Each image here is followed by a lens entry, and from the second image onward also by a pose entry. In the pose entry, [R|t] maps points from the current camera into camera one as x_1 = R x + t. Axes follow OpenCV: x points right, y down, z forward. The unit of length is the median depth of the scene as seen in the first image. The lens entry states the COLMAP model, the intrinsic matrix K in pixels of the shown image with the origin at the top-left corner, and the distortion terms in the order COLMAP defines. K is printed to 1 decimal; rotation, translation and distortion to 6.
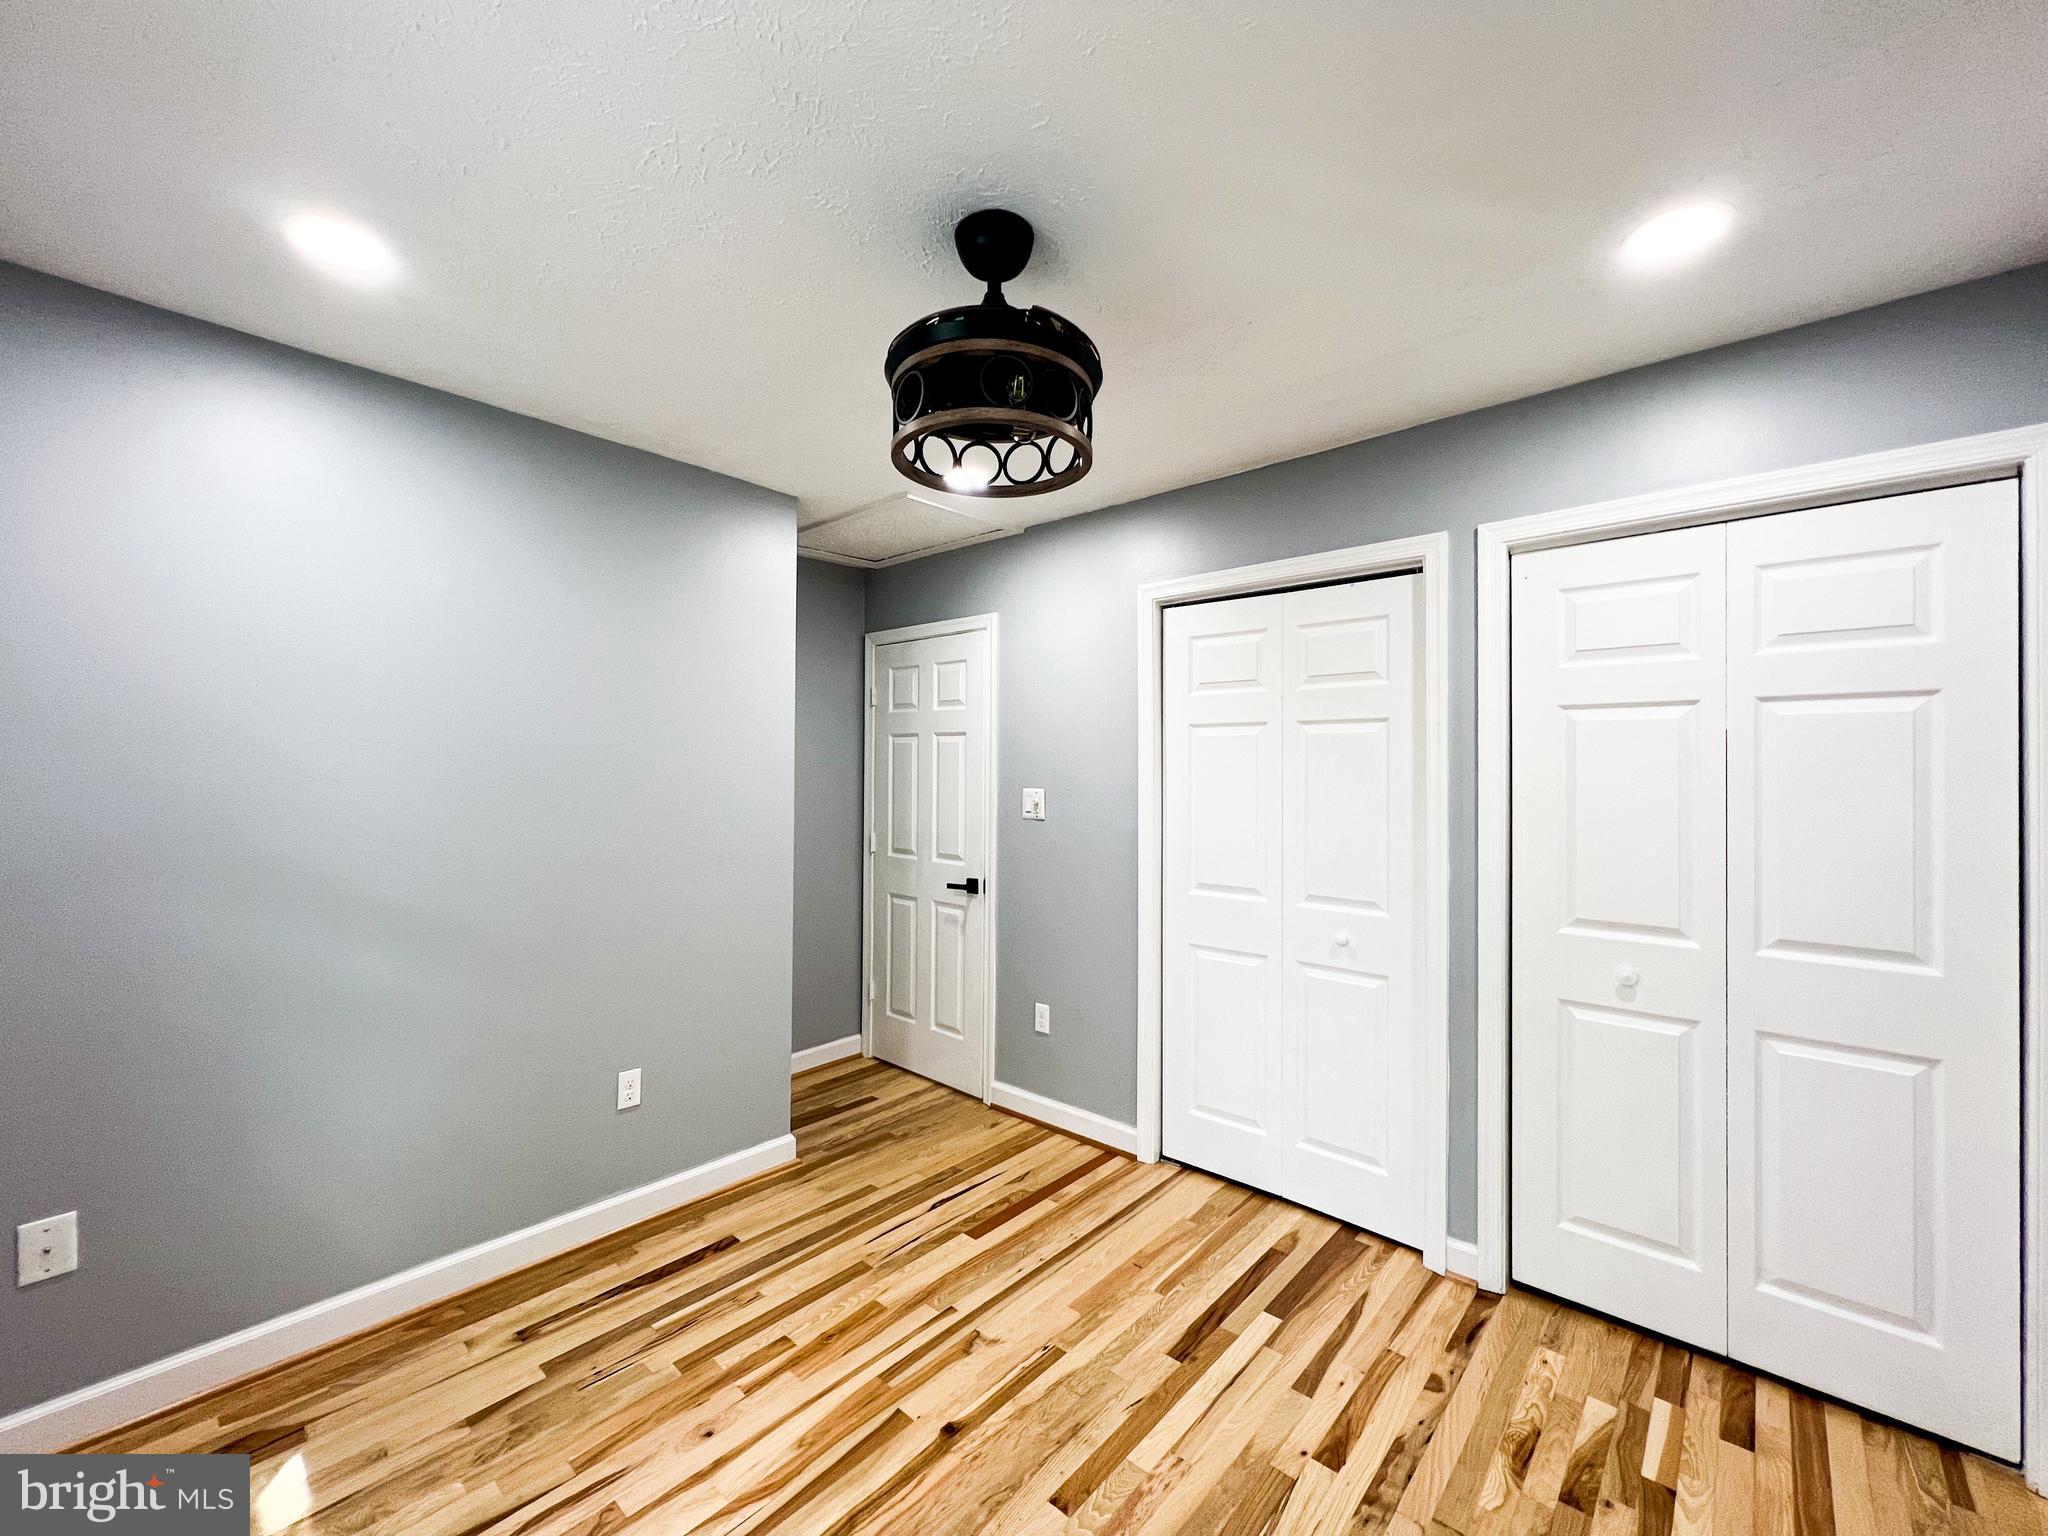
lens RADIAL K [[823.8, 0, 1007.8], [0, 823.8, 769.6], [0, 0, 1]] dist [0.000922, 0.000408]
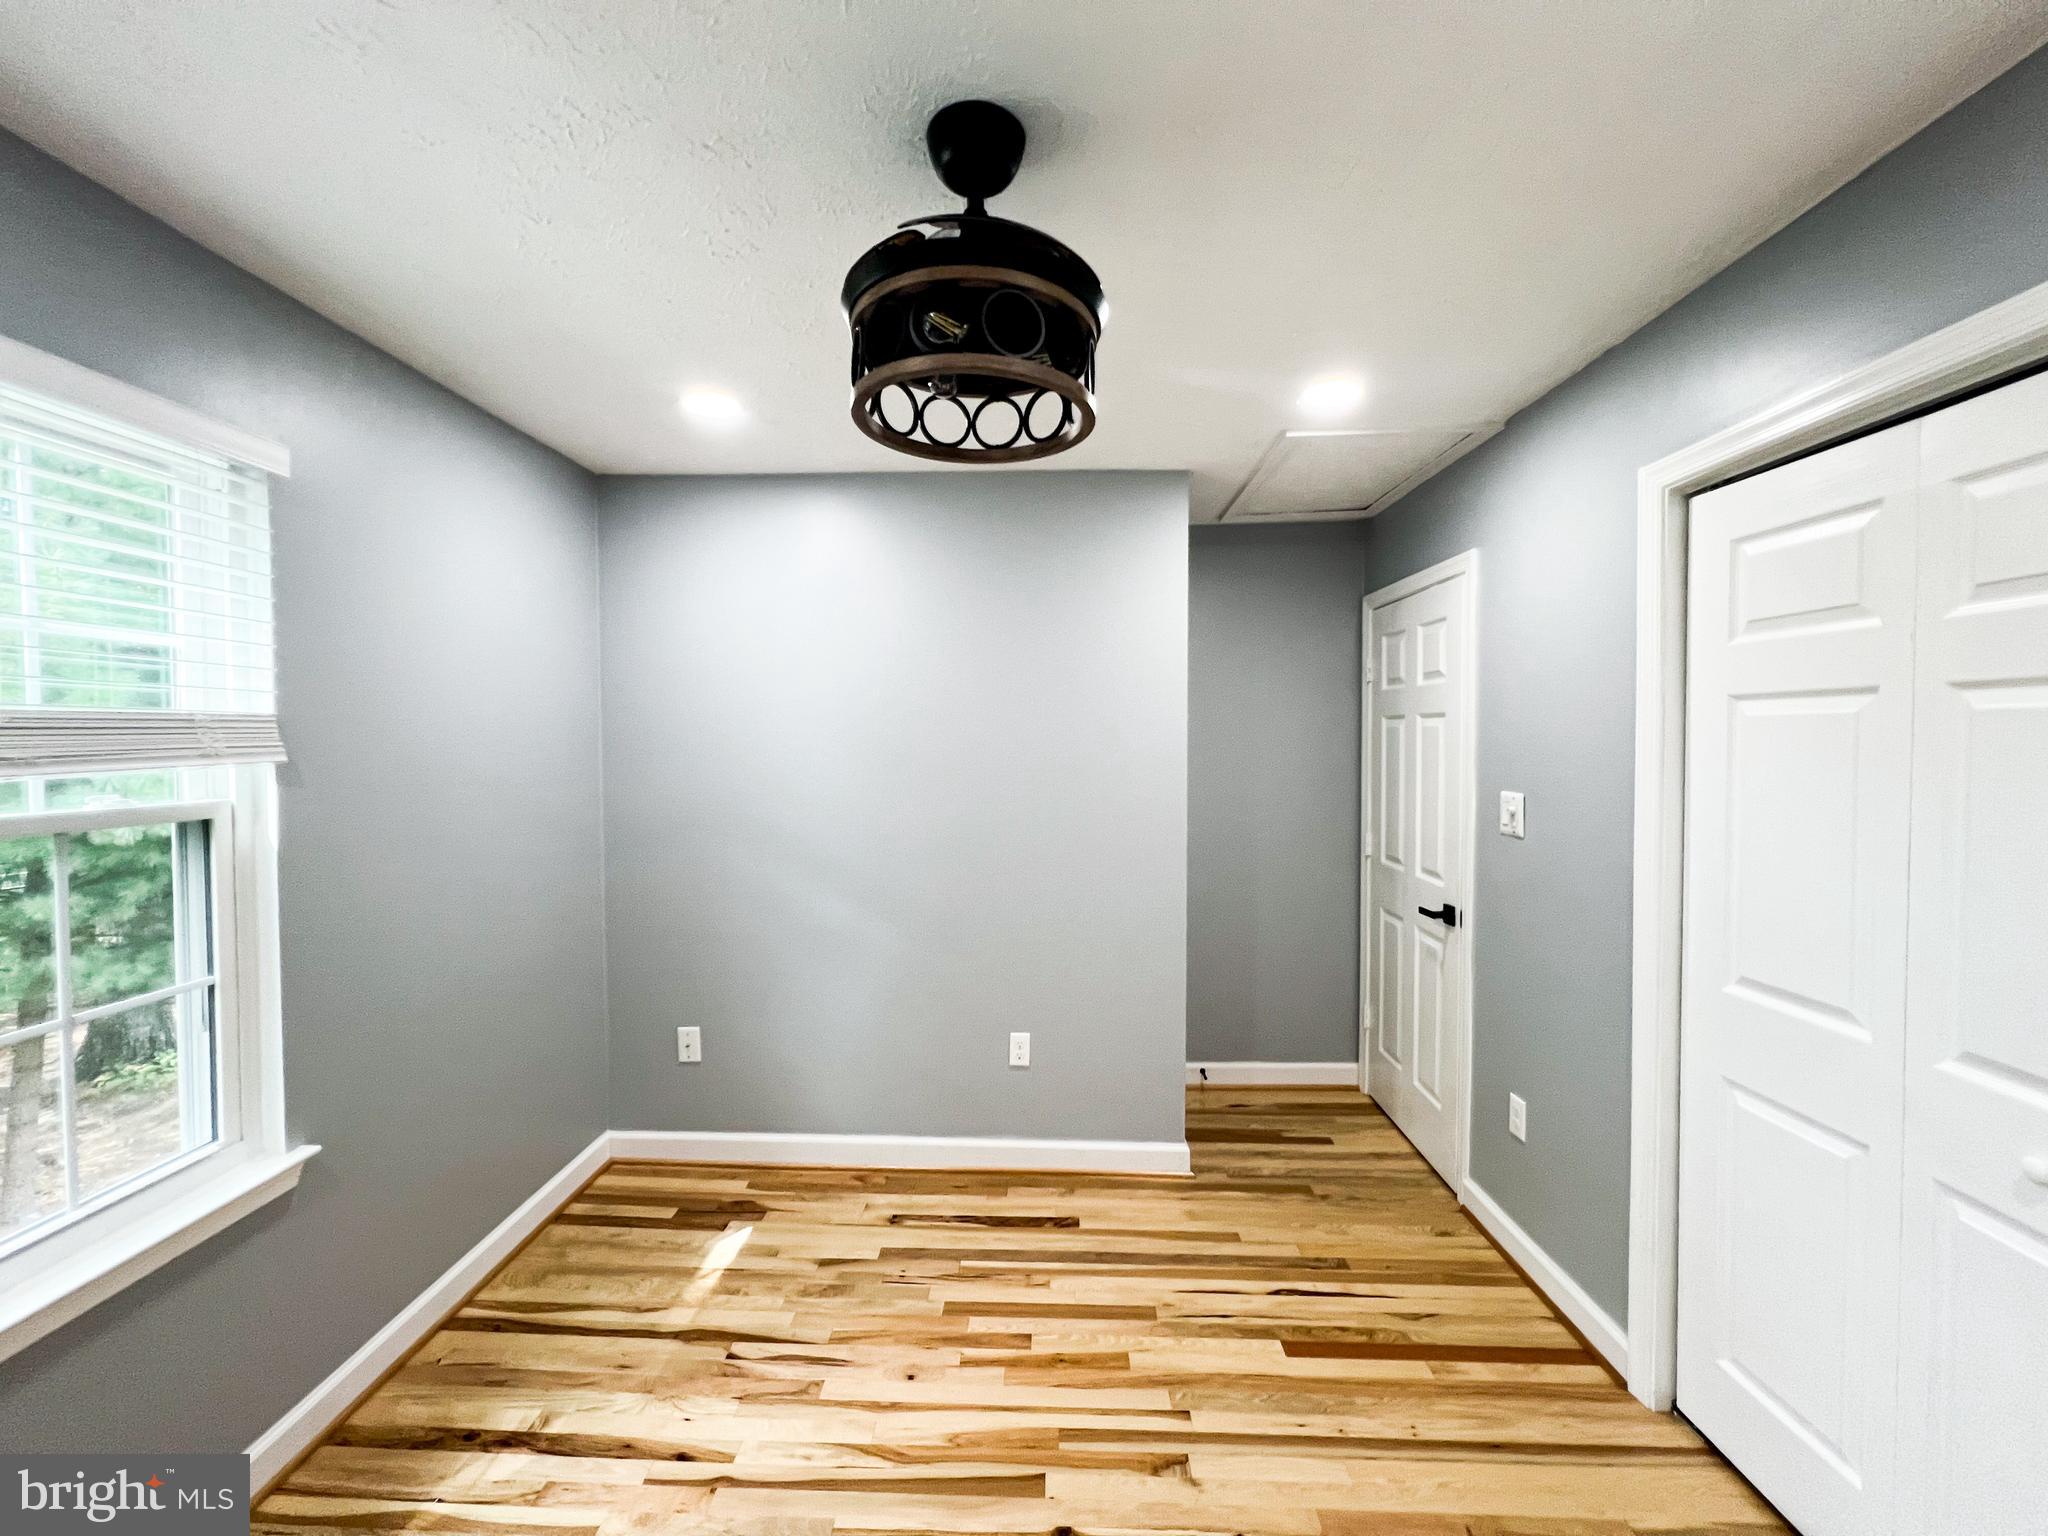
lens RADIAL K [[813.1, 0, 1013.8], [0, 813.1, 769.6], [0, 0, 1]] dist [-0.000328, 0.000437]
pose [[0.644061, 0.019370, -0.764729, 0.400610], [0.009273, 0.999408, 0.033123, -0.032097], [0.764918, -0.028425, 0.643500, 0.313842]]
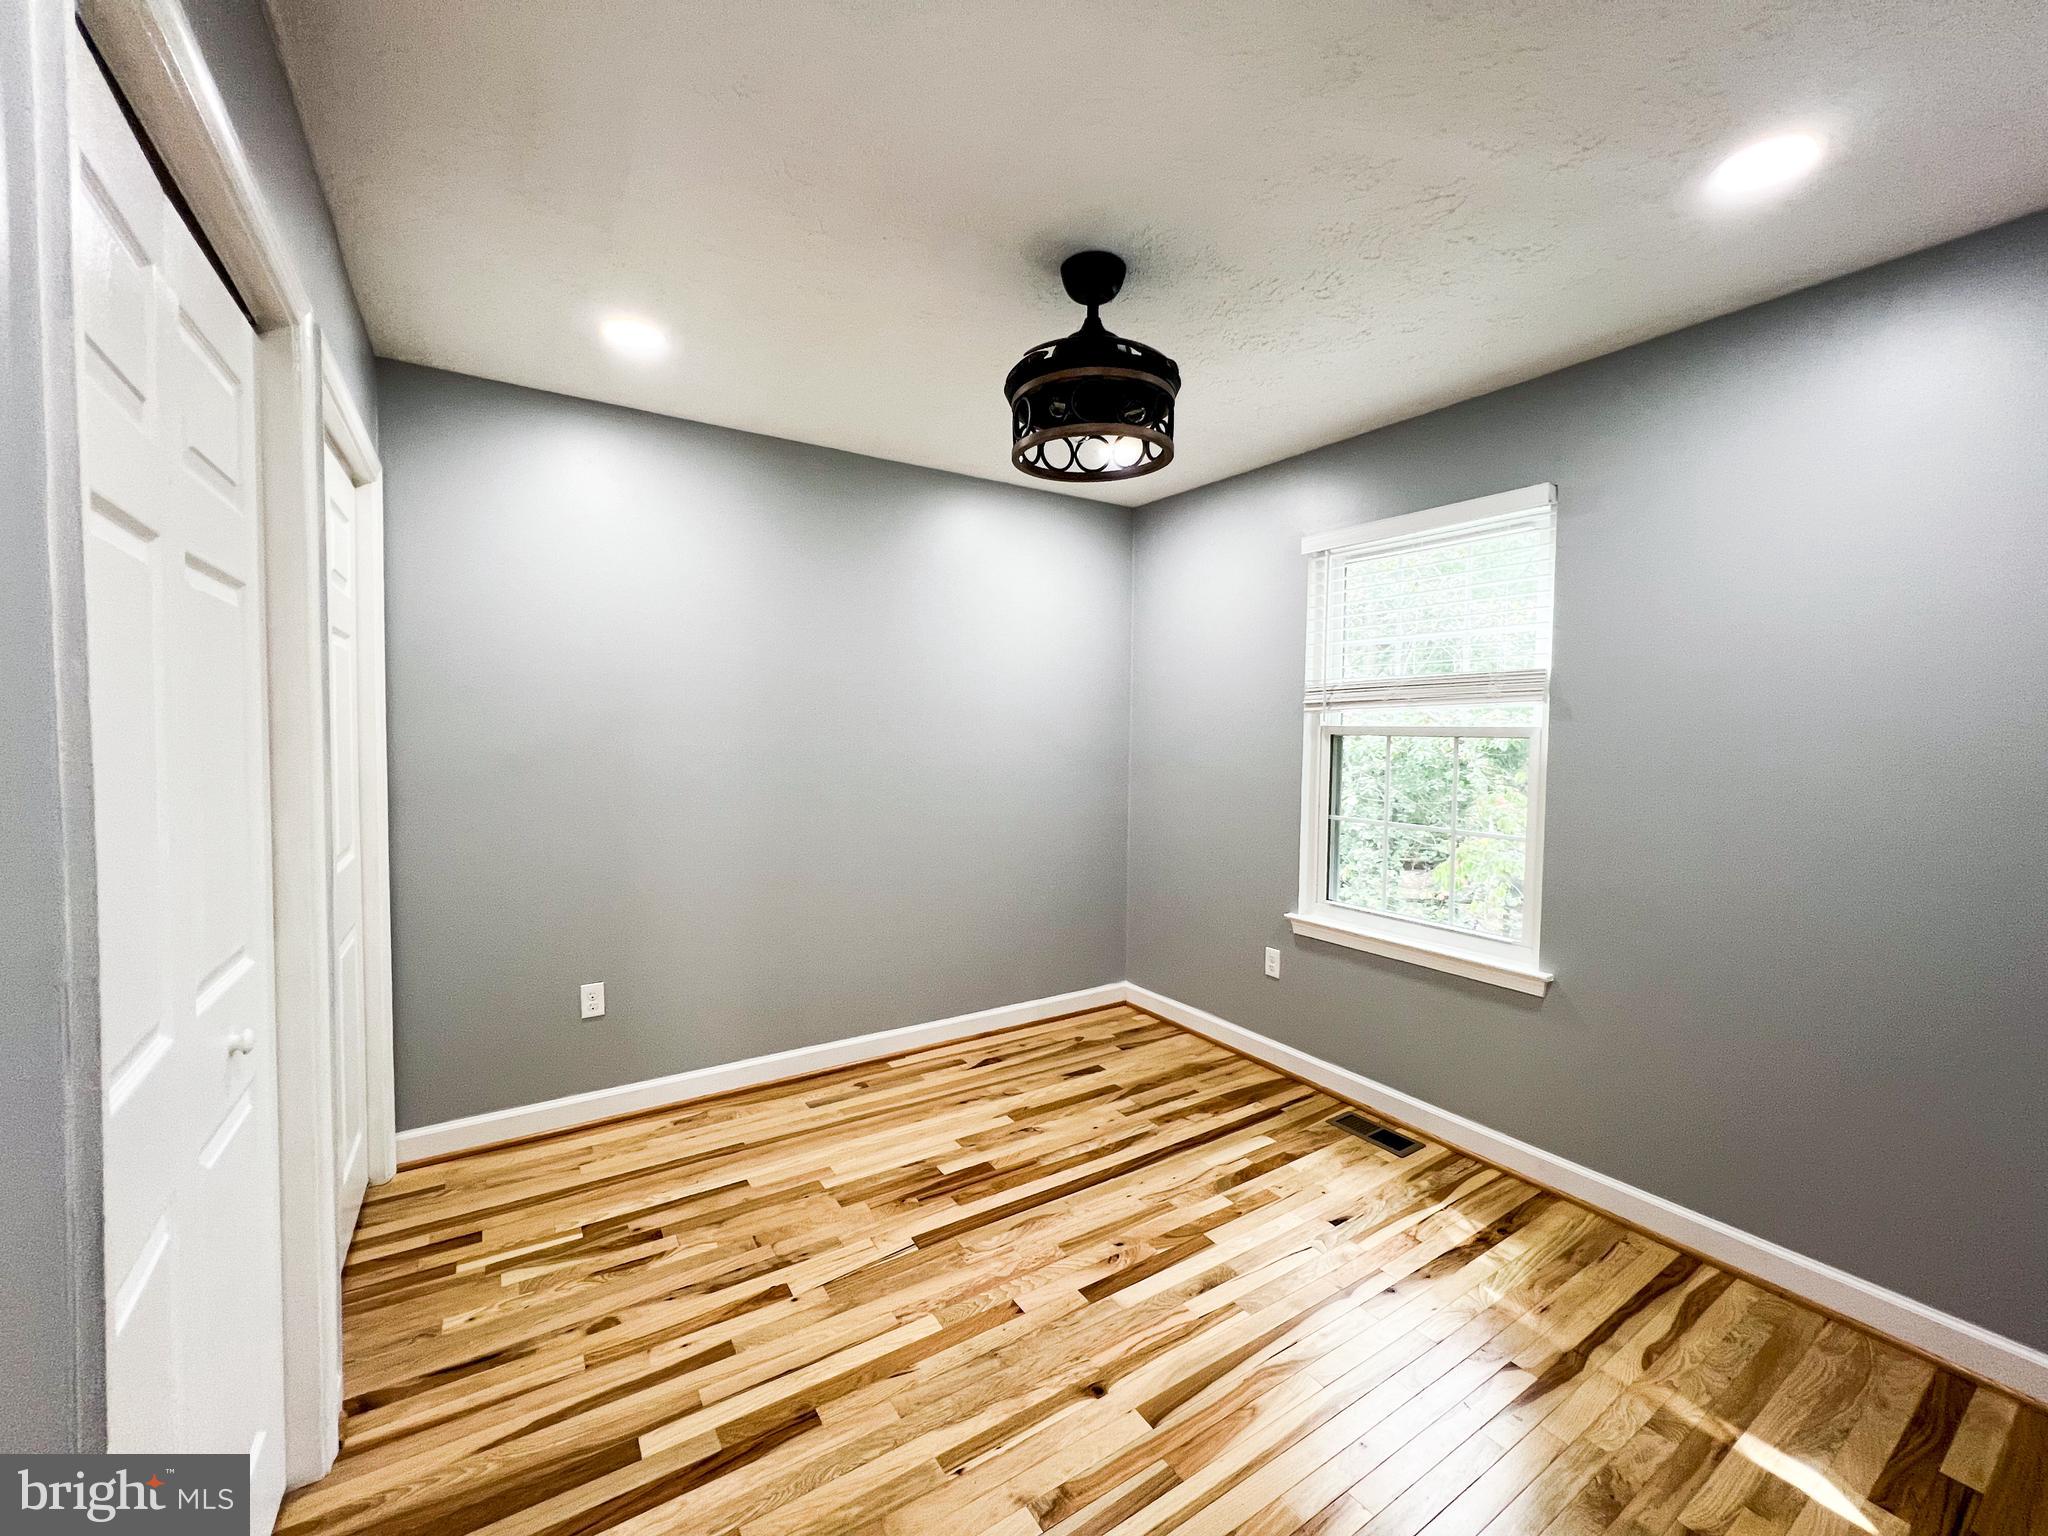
lens RADIAL K [[840.6, 0, 1024.0], [0, 840.6, 768.0], [0, 0, 1]] dist [0.000002, 0.000396]
pose [[-0.969793, -0.025465, 0.242596, -0.151448], [-0.014323, 0.998765, 0.047583, 0.022661], [-0.243508, 0.042671, -0.968960, 1.429759]]
